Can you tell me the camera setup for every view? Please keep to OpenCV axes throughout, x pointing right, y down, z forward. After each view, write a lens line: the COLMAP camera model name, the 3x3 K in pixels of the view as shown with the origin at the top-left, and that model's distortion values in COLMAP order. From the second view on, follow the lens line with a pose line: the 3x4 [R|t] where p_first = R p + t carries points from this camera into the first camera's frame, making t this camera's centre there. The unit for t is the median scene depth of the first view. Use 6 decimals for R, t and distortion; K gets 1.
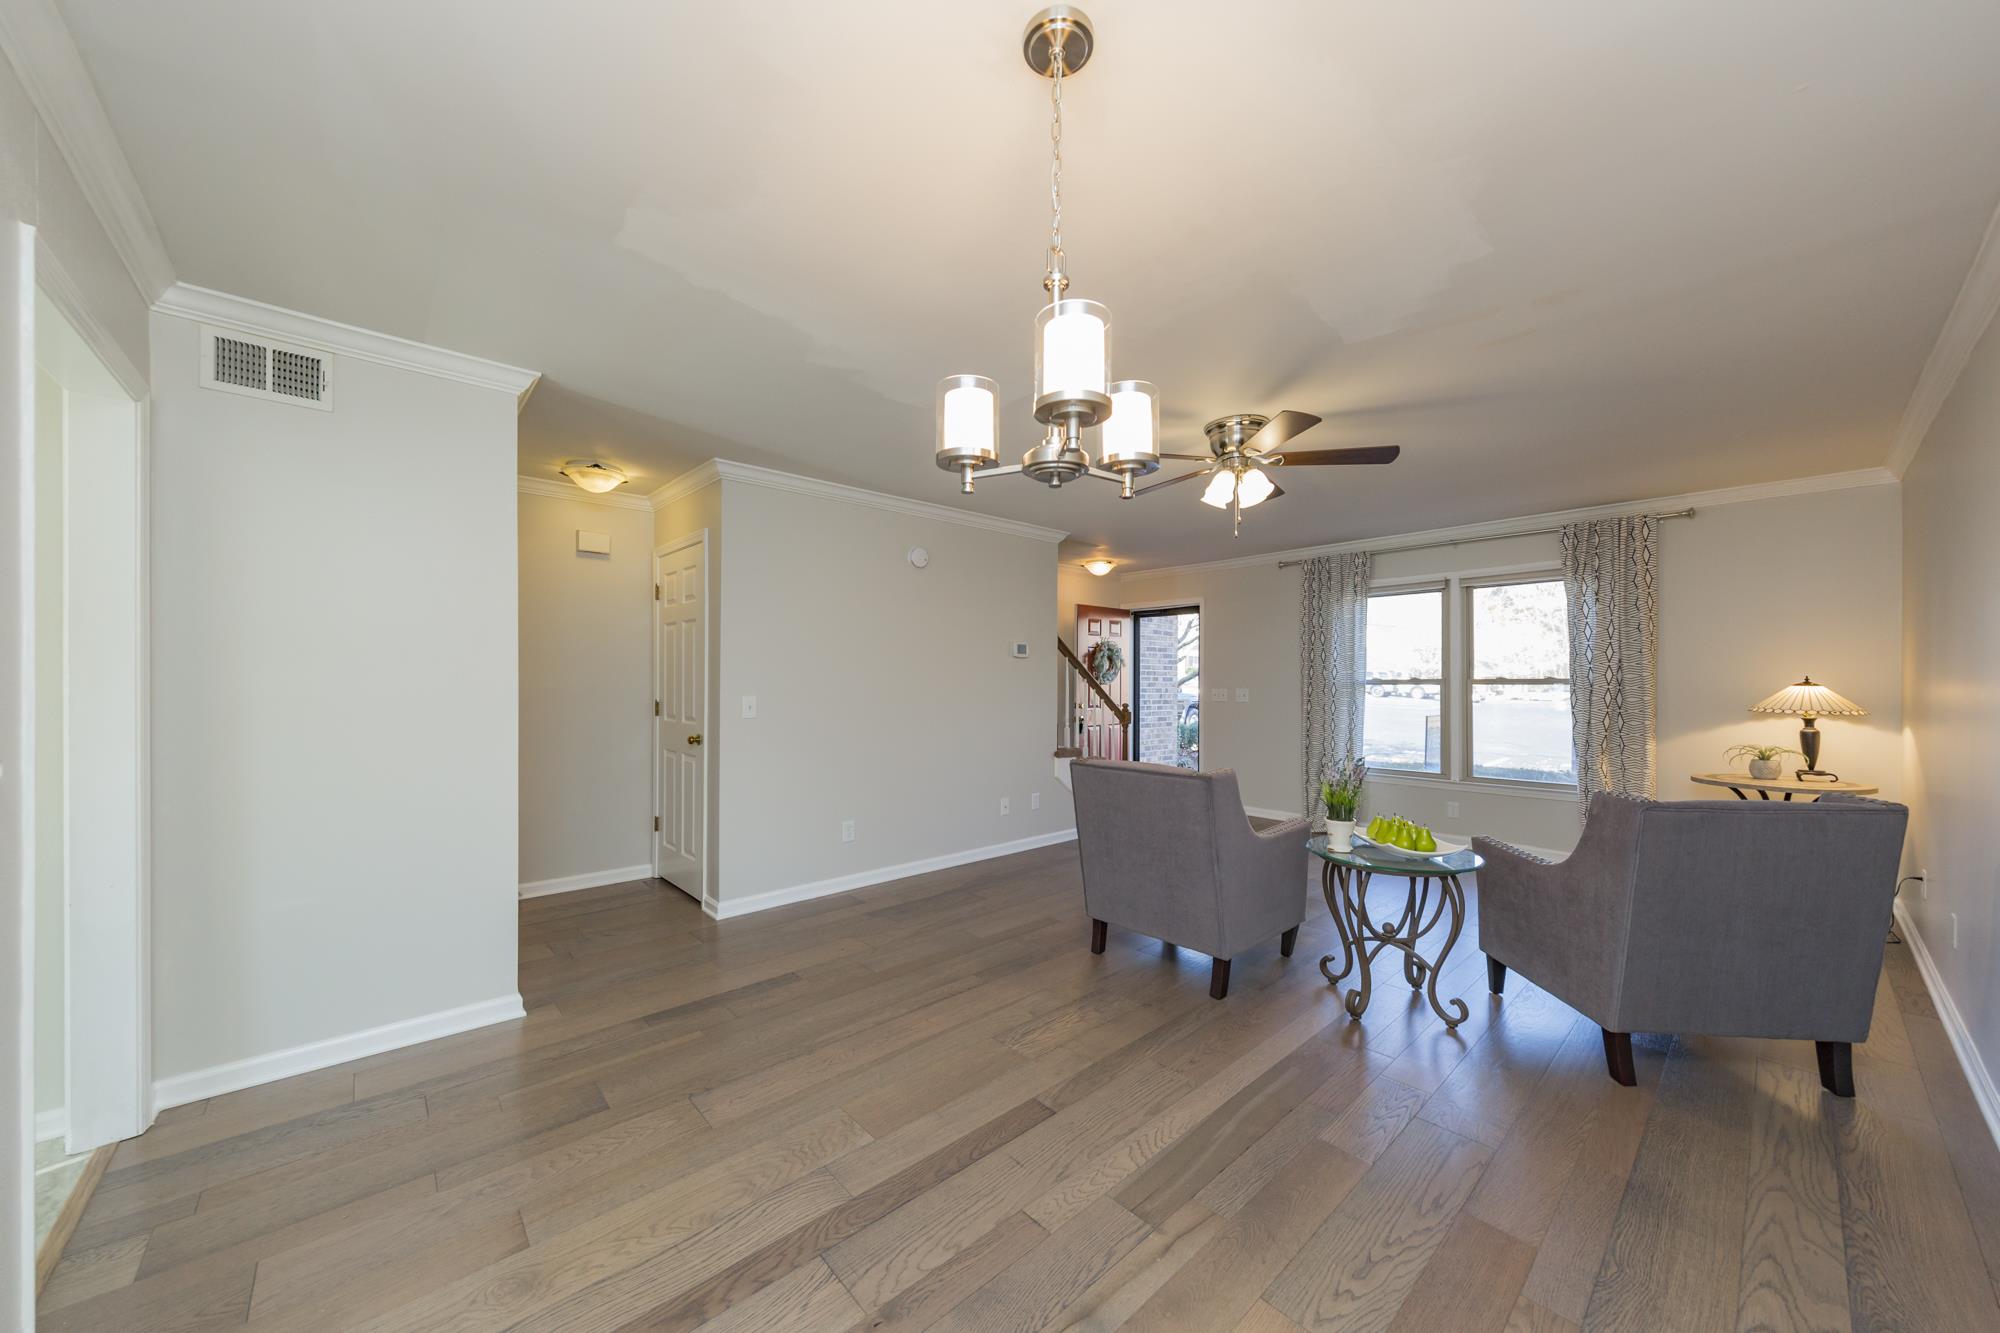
lens RADIAL K [[710.9, 0, 1002.0], [0, 710.9, 682.3], [0, 0, 1]] dist [0.006895, -0.000068]
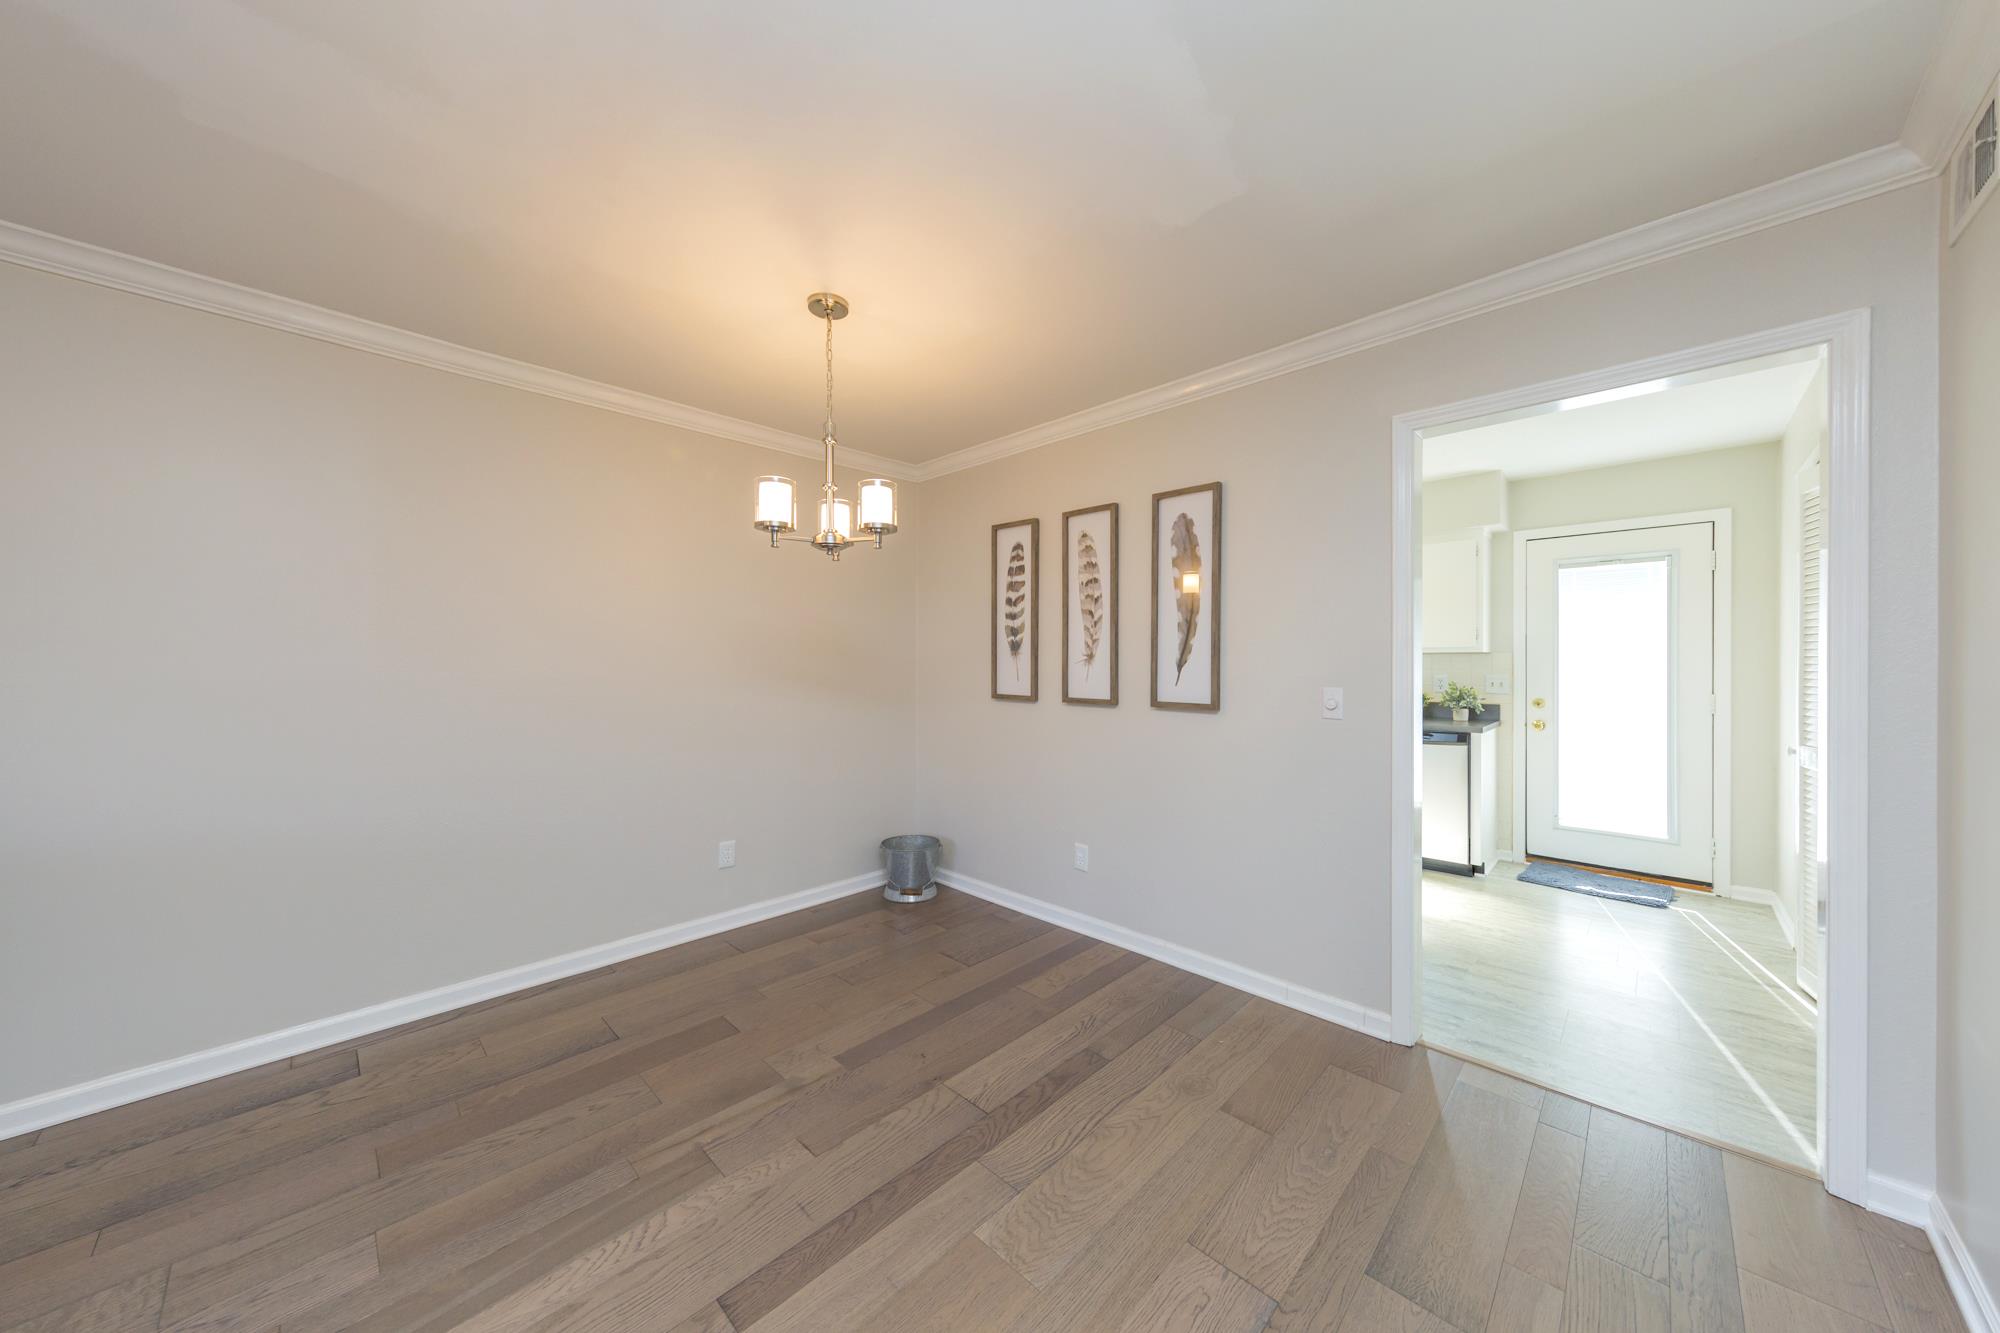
lens RADIAL K [[678.2, 0, 997.7], [0, 678.2, 659.8], [0, 0, 1]] dist [0.007649, -0.000131]
pose [[-0.998353, -0.000732, -0.057364, -0.087332], [-0.000719, 1.000000, -0.000243, -0.002650], [0.057364, -0.000201, -0.998353, 0.956964]]
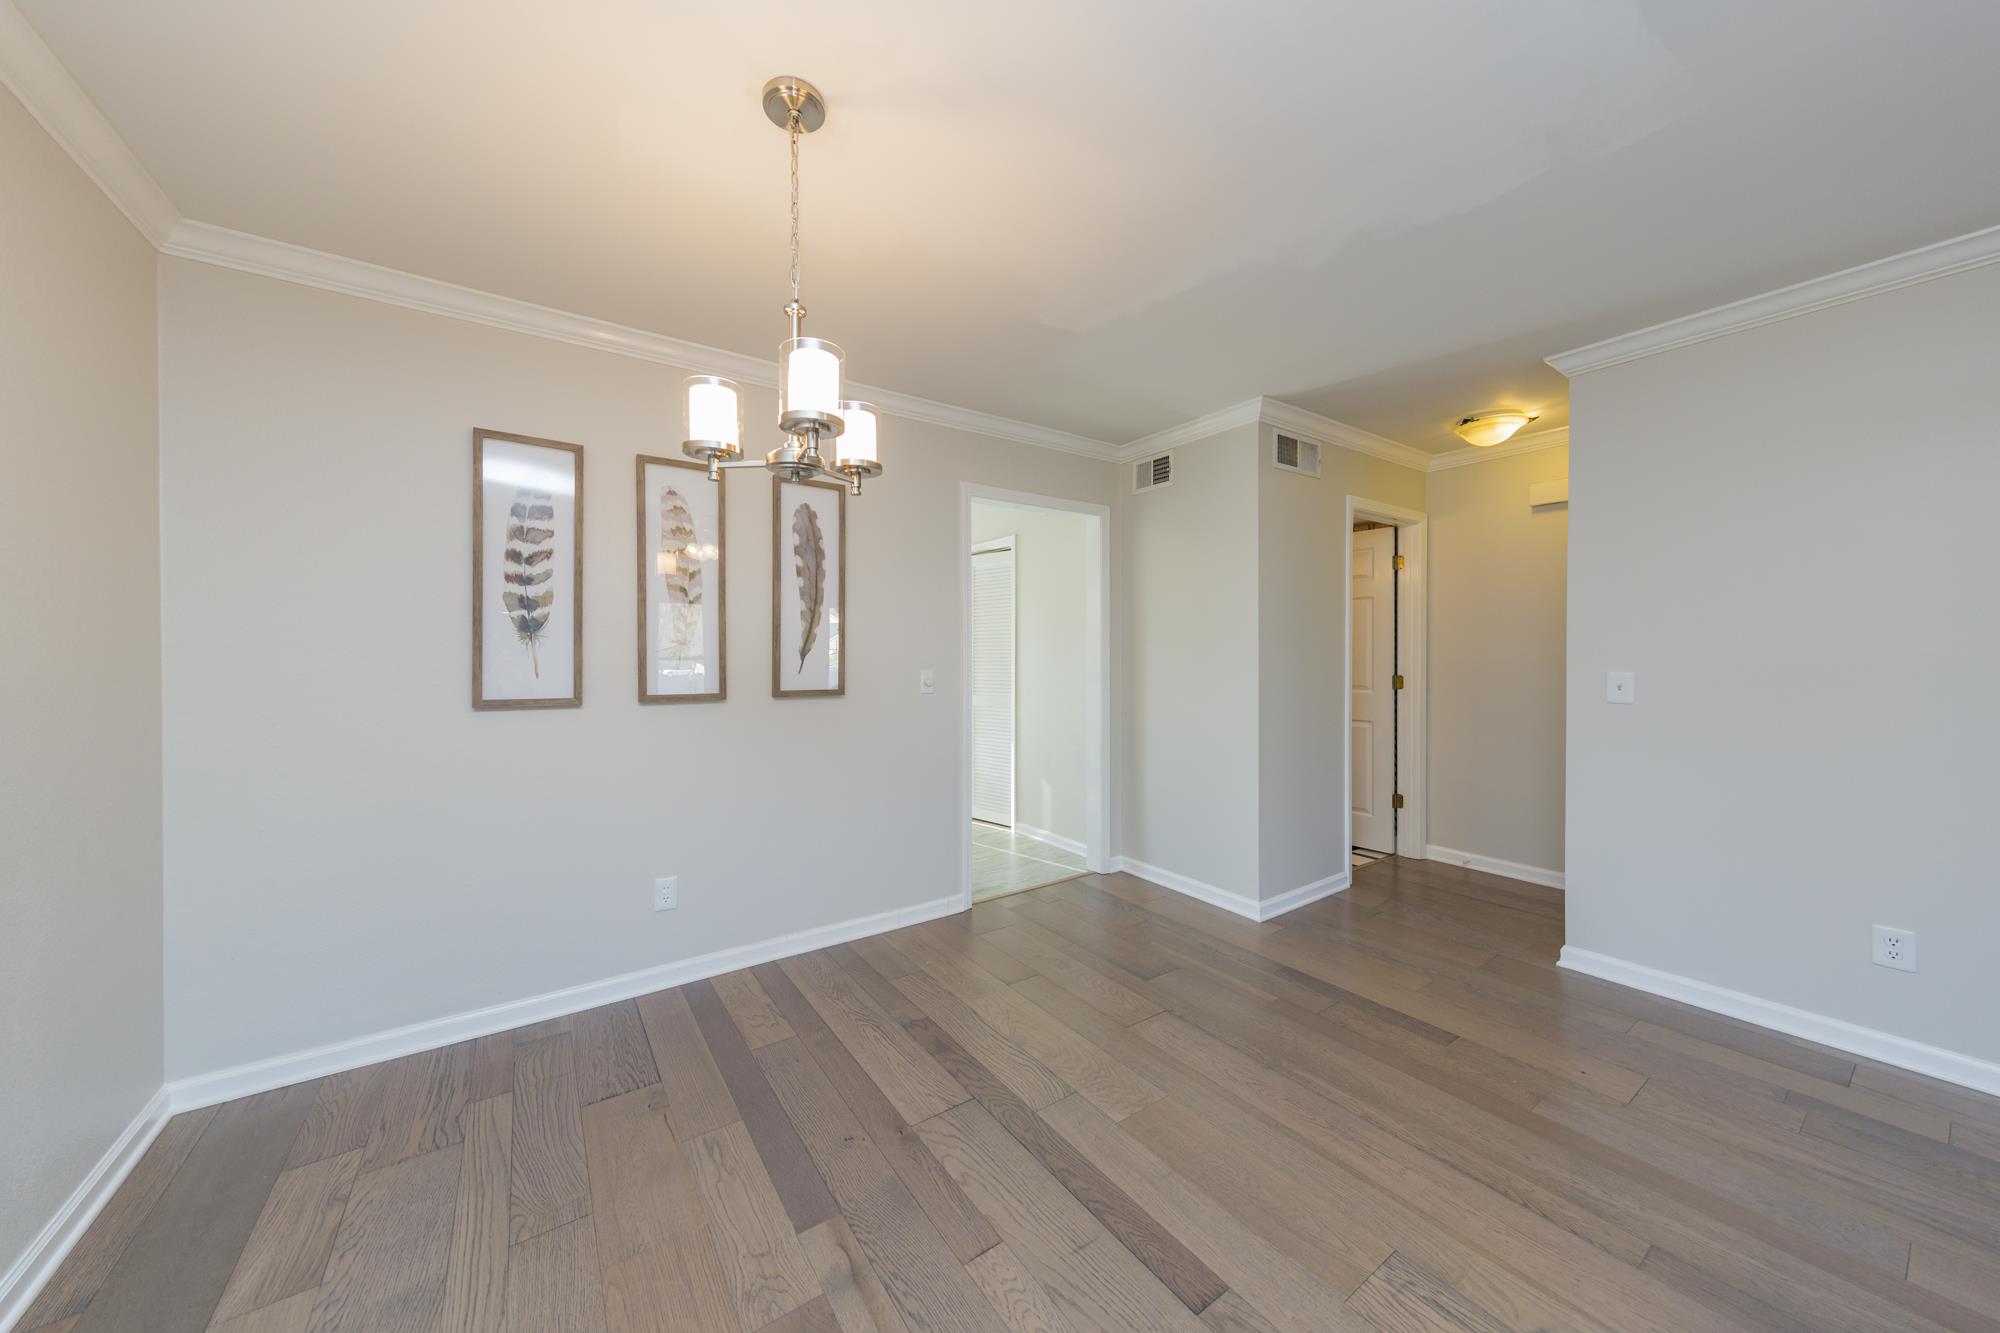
lens RADIAL K [[678.2, 0, 997.7], [0, 678.2, 659.8], [0, 0, 1]] dist [0.007649, -0.000131]
pose [[-0.129962, 0.003898, -0.991511, 0.406055], [-0.000542, 0.999992, 0.004003, 0.007263], [0.991519, 0.001057, -0.129959, 0.518554]]
